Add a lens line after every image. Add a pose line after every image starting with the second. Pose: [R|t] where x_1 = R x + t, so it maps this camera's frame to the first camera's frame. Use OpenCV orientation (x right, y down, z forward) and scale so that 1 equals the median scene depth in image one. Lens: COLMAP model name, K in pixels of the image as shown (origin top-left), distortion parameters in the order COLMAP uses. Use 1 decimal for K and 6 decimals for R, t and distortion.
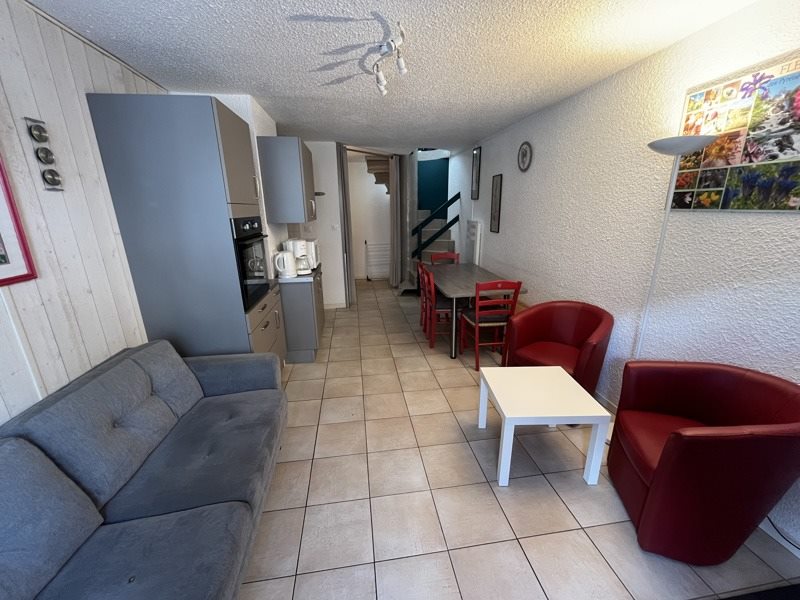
lens RADIAL K [[321.9, 0, 399.4], [0, 321.9, 301.5], [0, 0, 1]] dist [-0.000869, -0.000141]
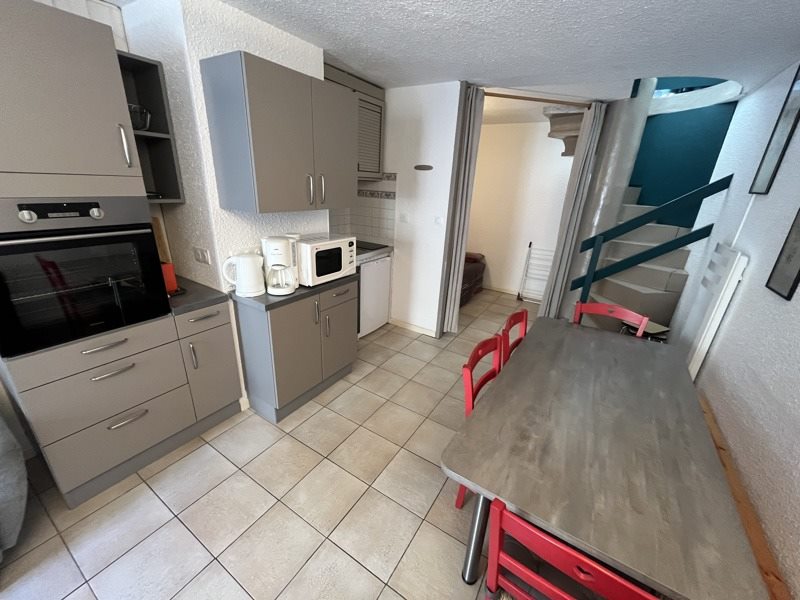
lens RADIAL K [[321.9, 0, 401.5], [0, 321.9, 300.0], [0, 0, 1]] dist [-0.000869, -0.000141]
pose [[0.759042, 0.271995, -0.591502, 0.229824], [-0.236476, 0.961678, 0.138759, -0.189642], [0.606576, 0.034552, 0.794274, 0.561466]]
